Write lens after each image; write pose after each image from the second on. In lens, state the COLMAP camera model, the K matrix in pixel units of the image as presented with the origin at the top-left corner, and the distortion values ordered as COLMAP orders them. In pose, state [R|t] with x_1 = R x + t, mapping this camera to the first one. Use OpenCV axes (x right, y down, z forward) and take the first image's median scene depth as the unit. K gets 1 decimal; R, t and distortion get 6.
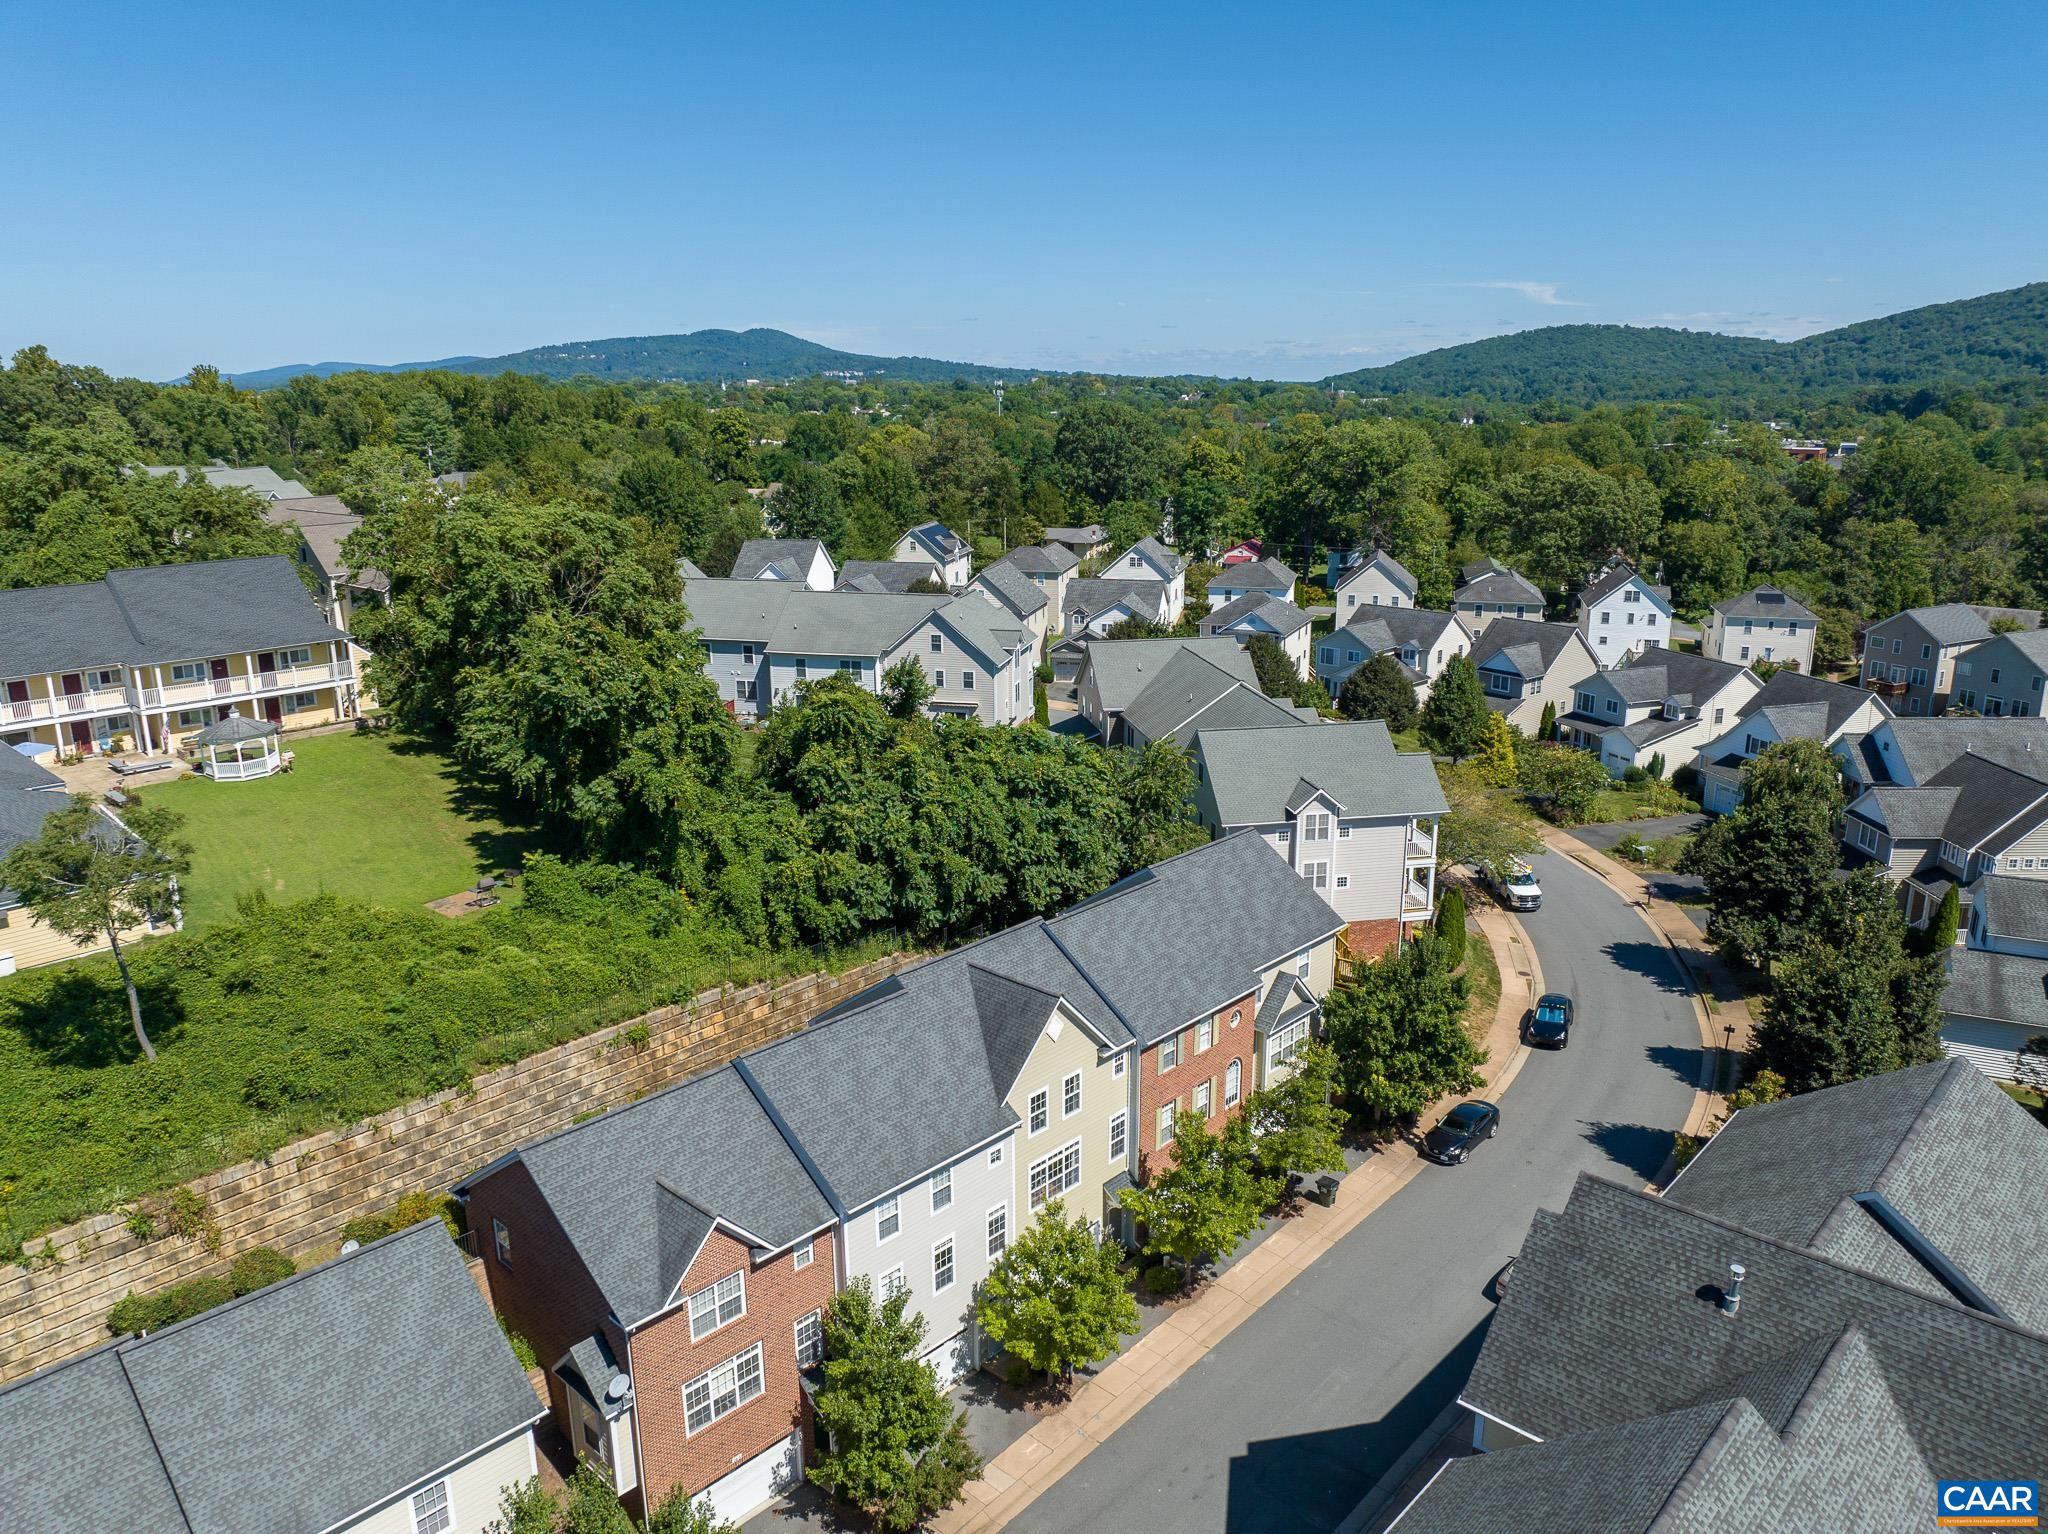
lens RADIAL K [[1439.8, 0, 1024.3], [0, 1439.8, 770.5], [0, 0, 1]] dist [-0.042478, 0.011709]
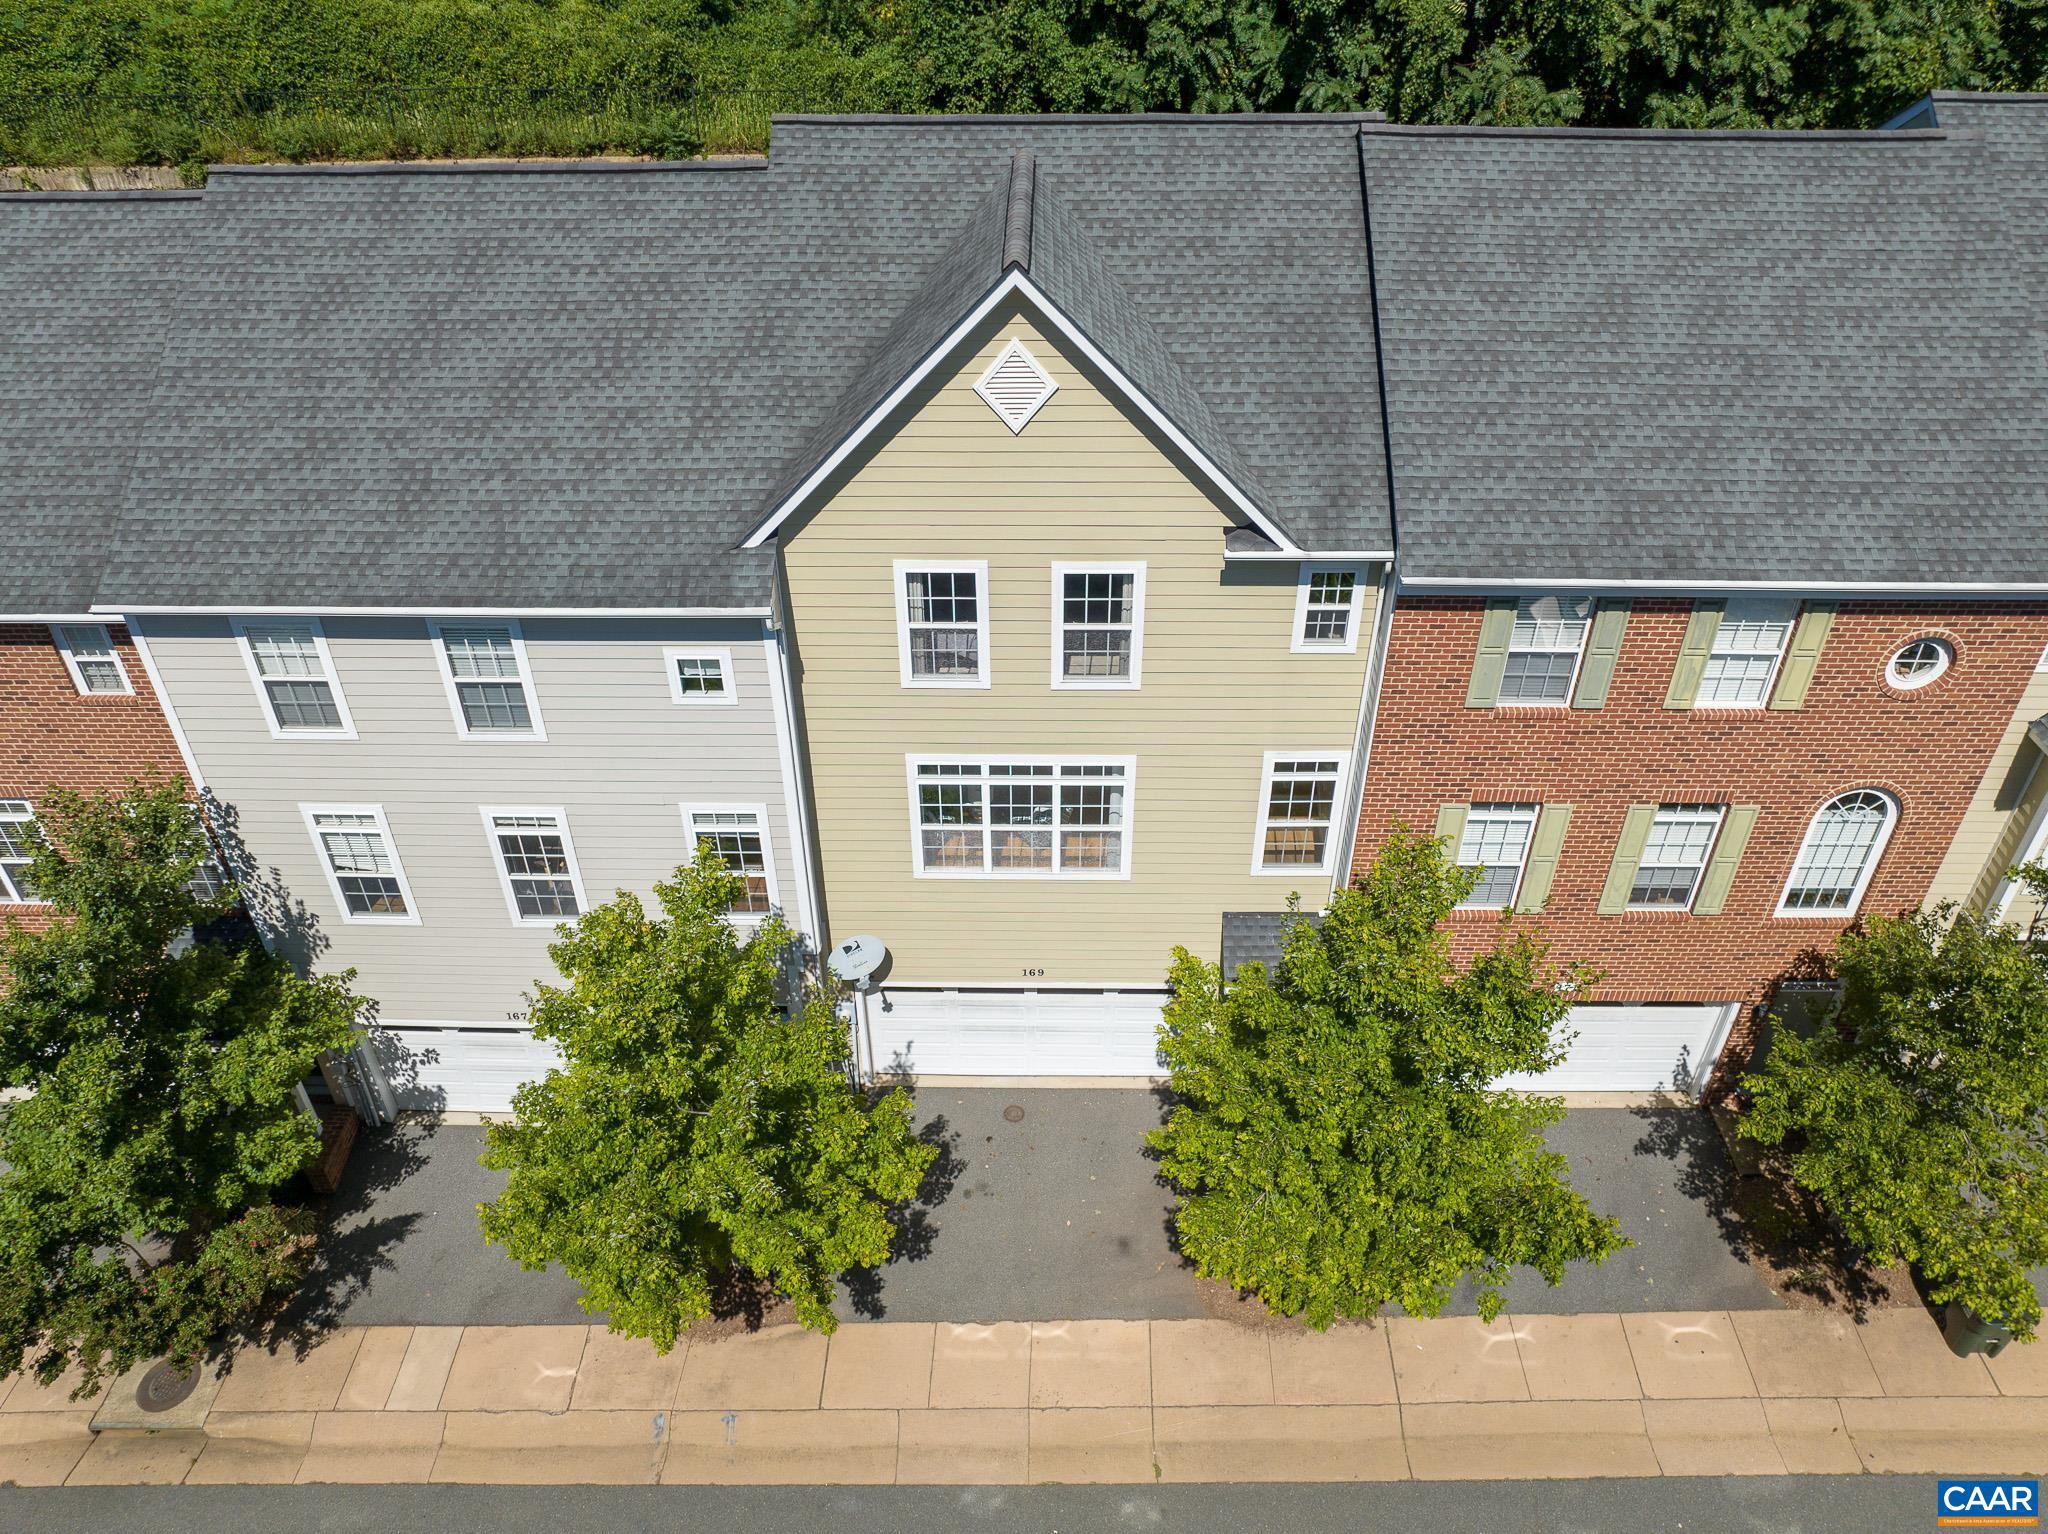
lens RADIAL K [[1439.8, 0, 1027.1], [0, 1439.8, 769.1], [0, 0, 1]] dist [-0.042478, 0.011709]
pose [[0.670690, 0.442334, -0.595412, 0.197022], [-0.191906, 0.878875, 0.436751, 0.099575], [0.716482, -0.178662, 0.674339, 0.658313]]
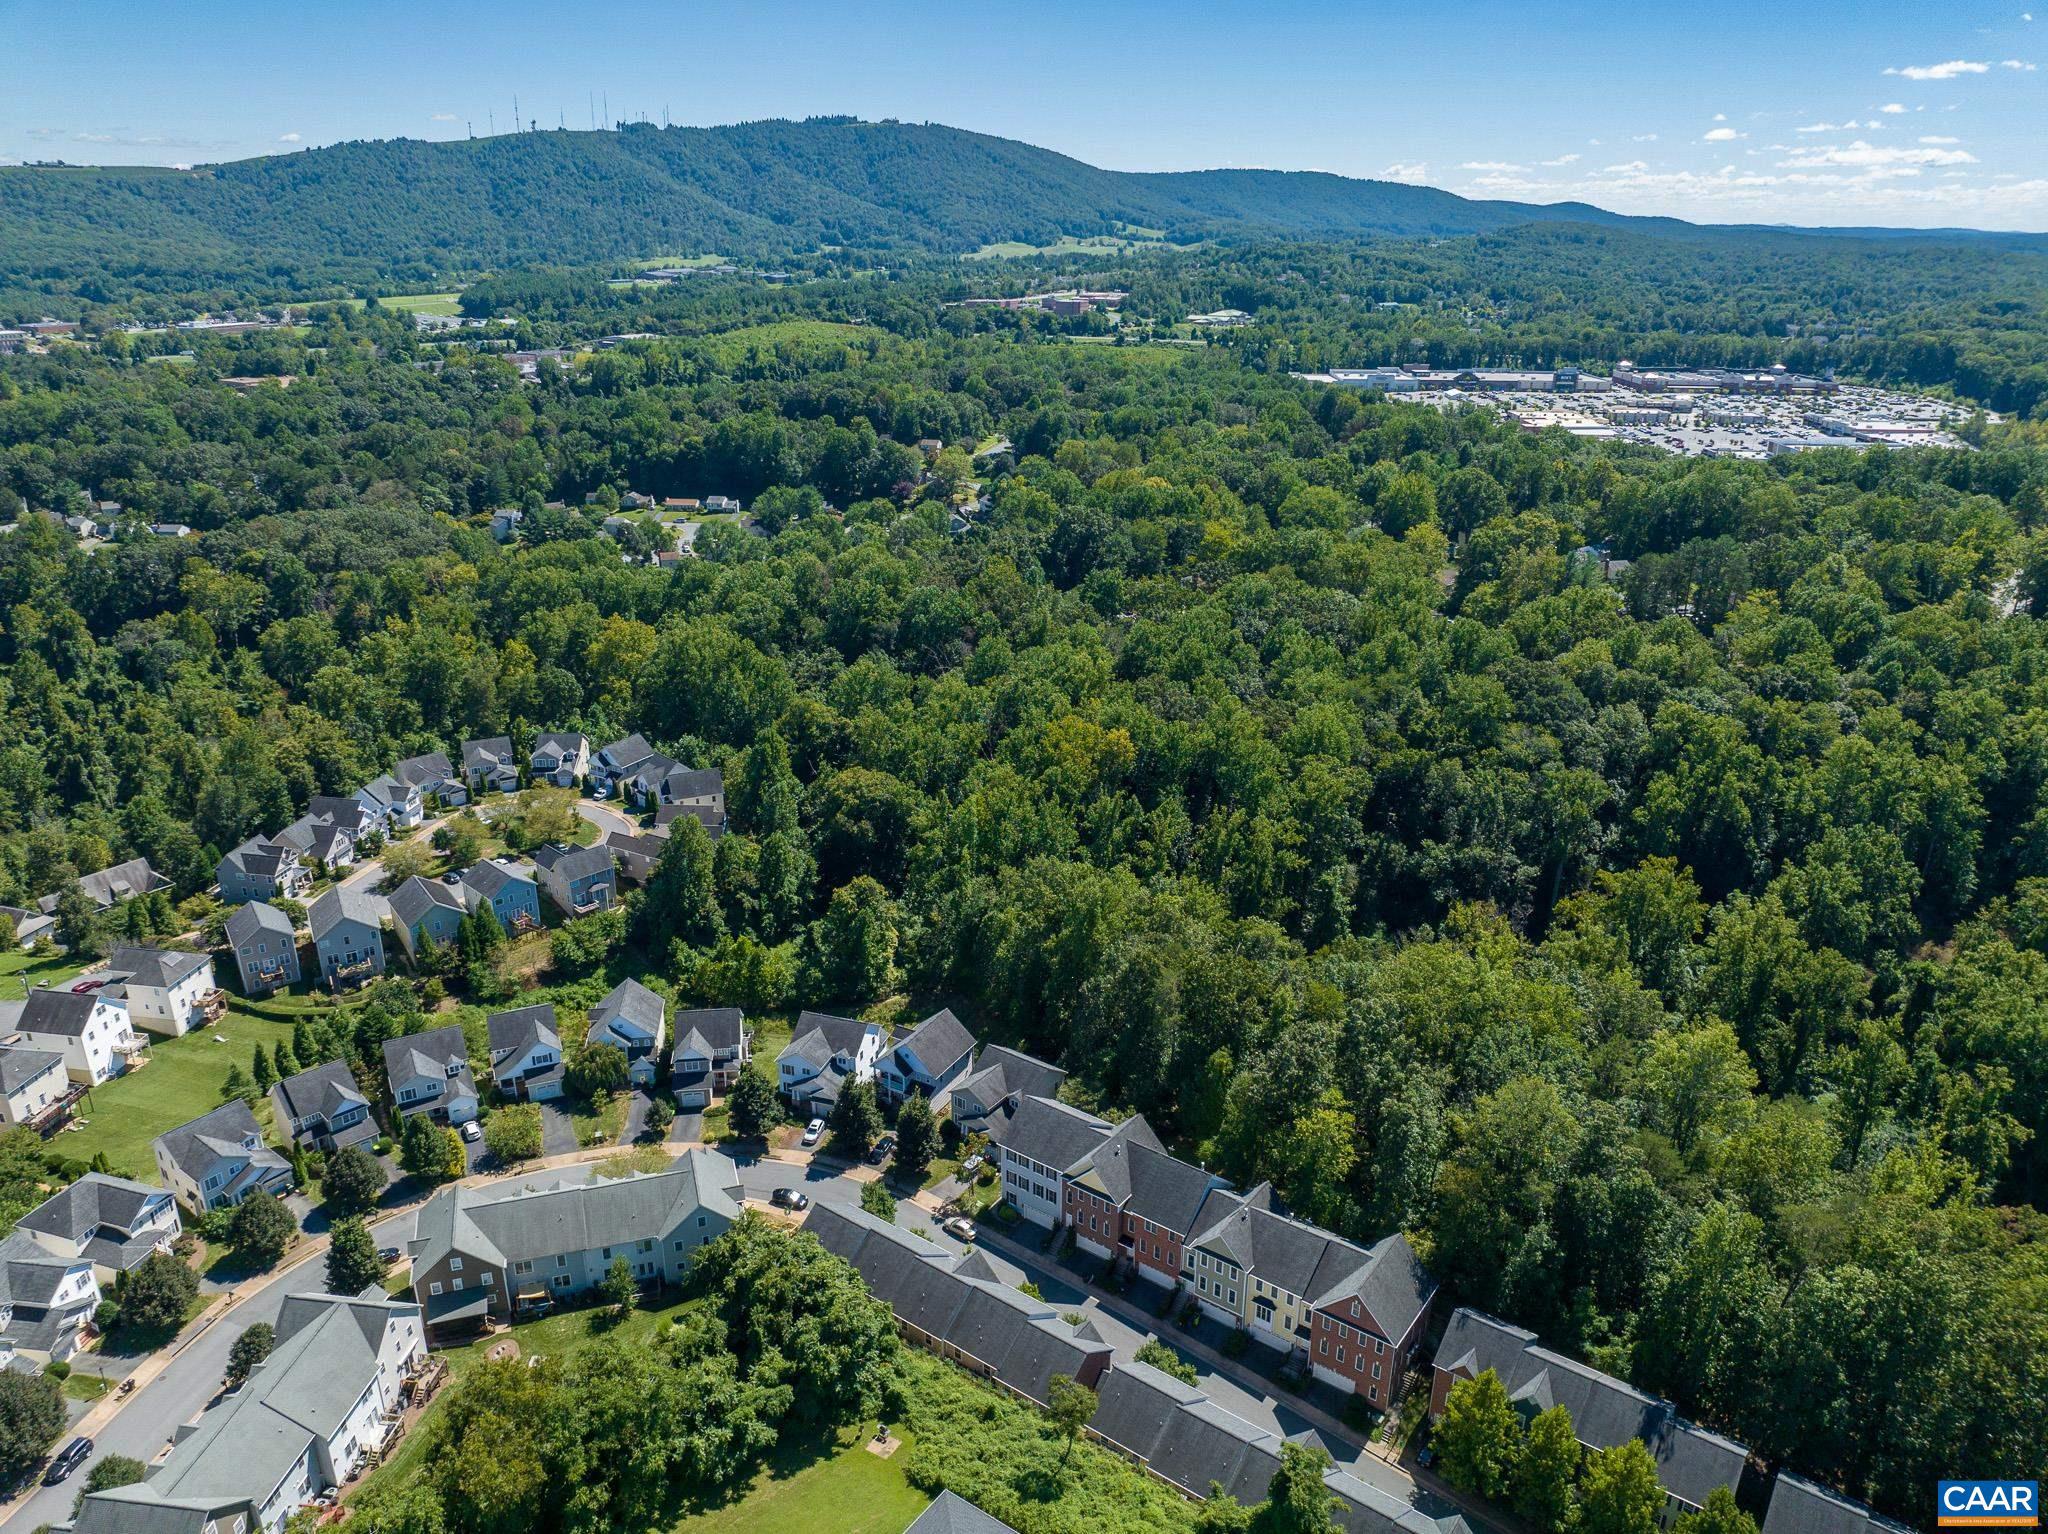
lens RADIAL K [[1439.8, 0, 1035.0], [0, 1439.8, 769.8], [0, 0, 1]] dist [-0.042478, 0.011709]
pose [[-0.126964, -0.350864, 0.927779, -2.067405], [0.253846, 0.892707, 0.372339, -1.564219], [-0.958876, 0.282787, -0.024276, 0.557662]]
